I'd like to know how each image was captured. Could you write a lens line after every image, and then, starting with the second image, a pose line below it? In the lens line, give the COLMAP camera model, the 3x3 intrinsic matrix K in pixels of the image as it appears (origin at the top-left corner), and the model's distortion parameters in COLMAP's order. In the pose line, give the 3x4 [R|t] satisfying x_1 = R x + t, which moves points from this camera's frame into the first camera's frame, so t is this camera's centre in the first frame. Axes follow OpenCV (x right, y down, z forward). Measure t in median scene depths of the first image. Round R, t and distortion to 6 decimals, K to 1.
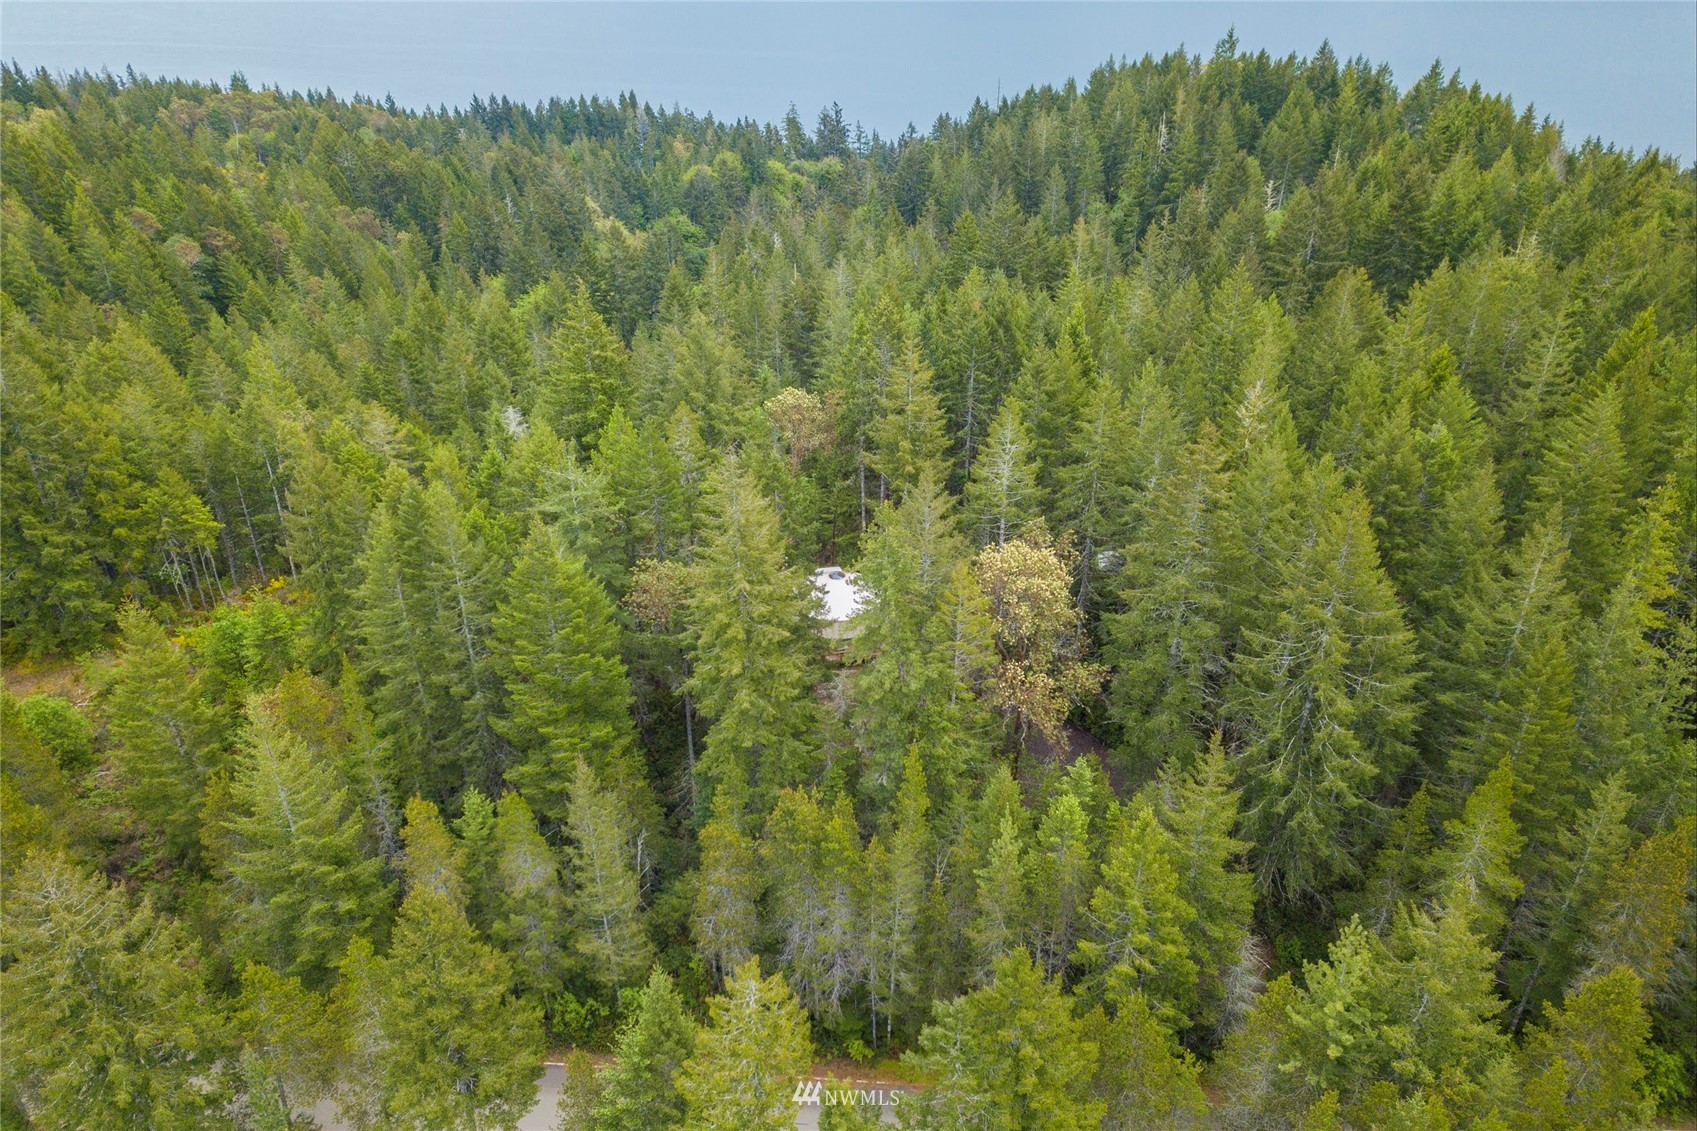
lens RADIAL K [[1348.2, 0, 848.5], [0, 1348.2, 565.5], [0, 0, 1]] dist [0.028673, -0.004075]
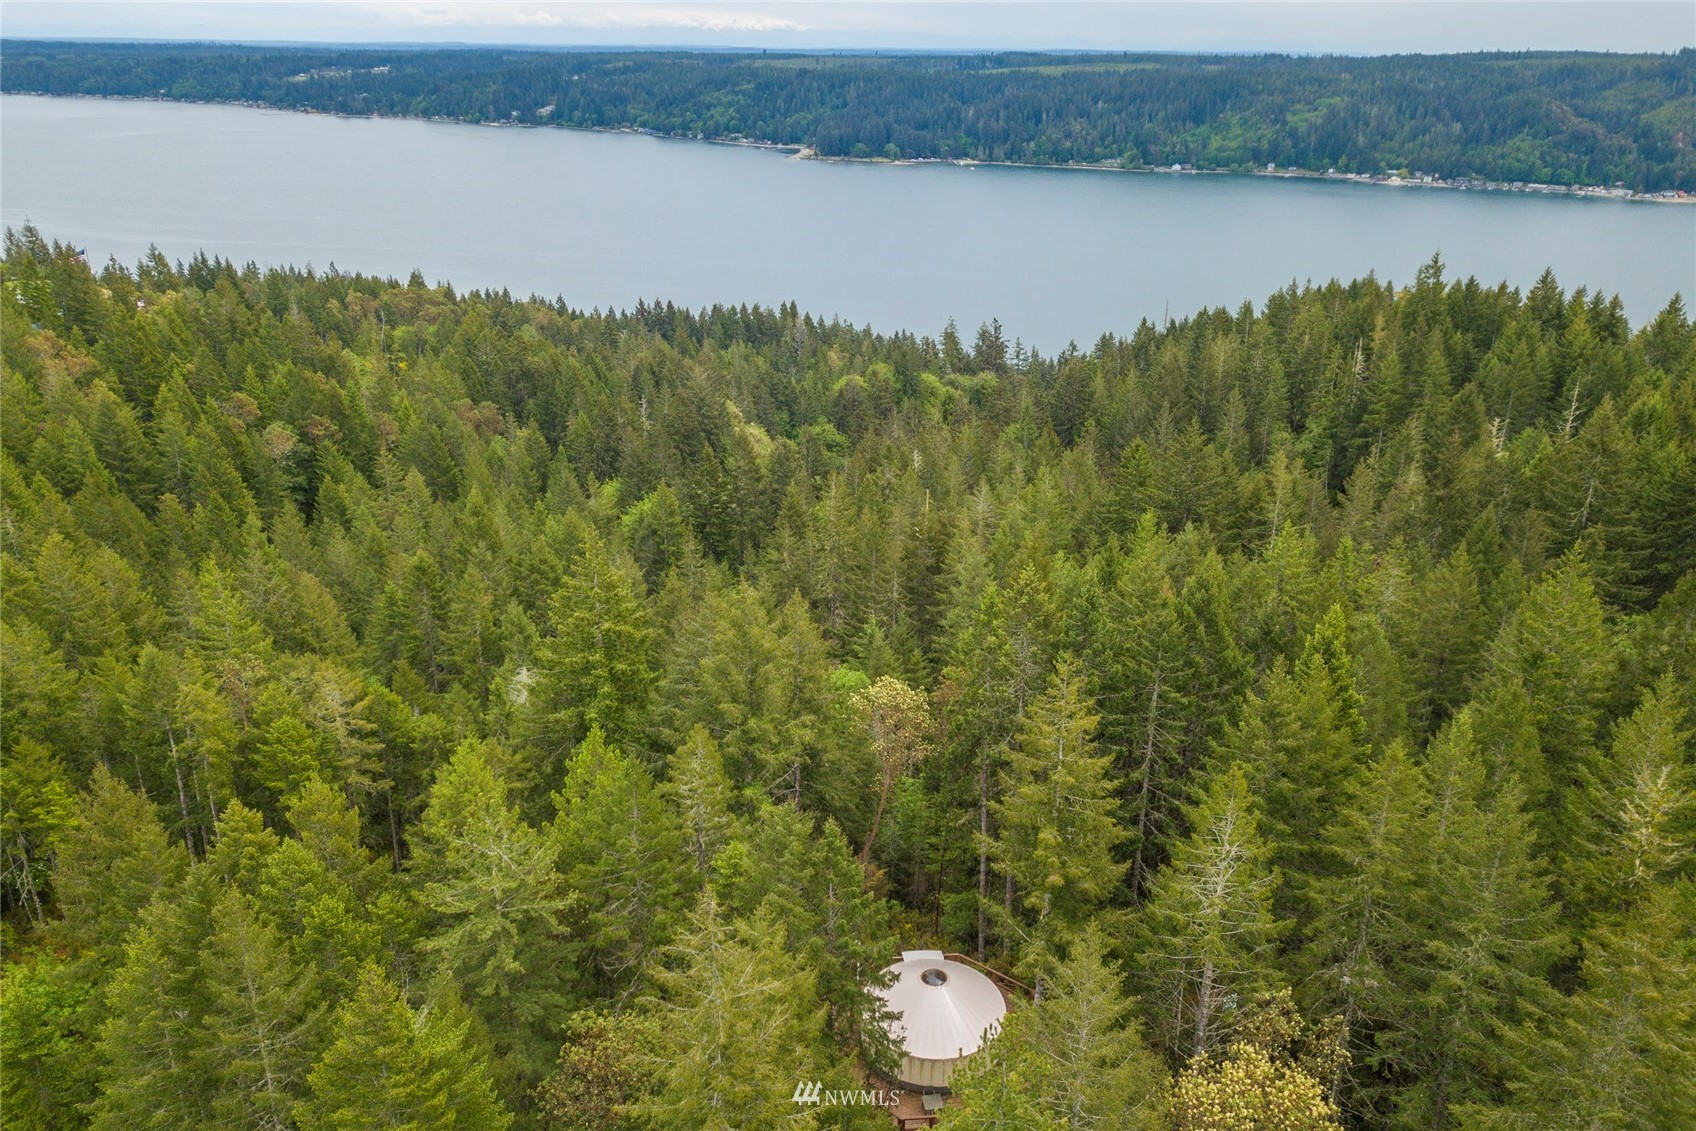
lens RADIAL K [[1336.7, 0, 848.0], [0, 1336.7, 565.5], [0, 0, 1]] dist [0.060916, -0.046784]
pose [[0.992200, 0.058321, -0.110173, 0.003101], [-0.074011, 0.986781, -0.144171, -0.027805], [0.100308, 0.151200, 0.983401, 0.095071]]
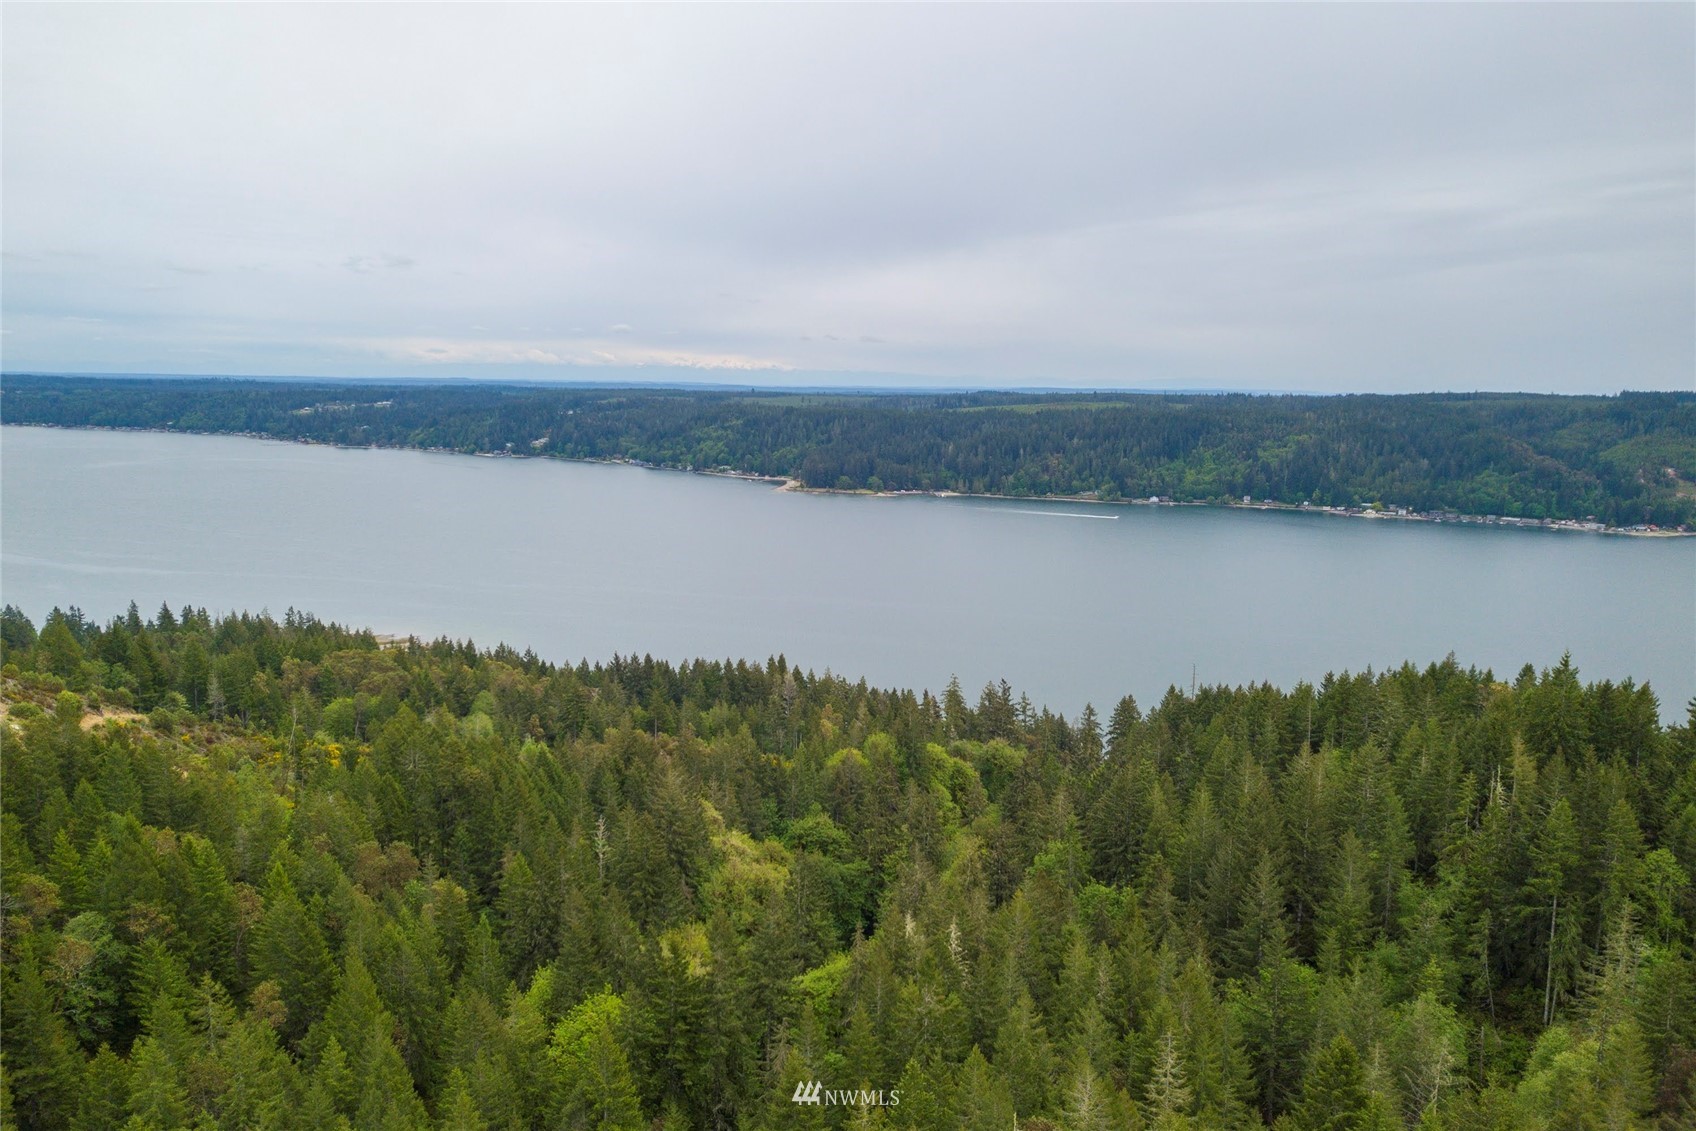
lens RADIAL K [[1346.2, 0, 845.7], [0, 1346.2, 569.4], [0, 0, 1]] dist [0.141061, -0.200426]
pose [[0.993378, 0.034035, -0.109738, -0.029406], [-0.072426, 0.926952, -0.368124, -0.119196], [0.089192, 0.373634, 0.923278, 0.222620]]
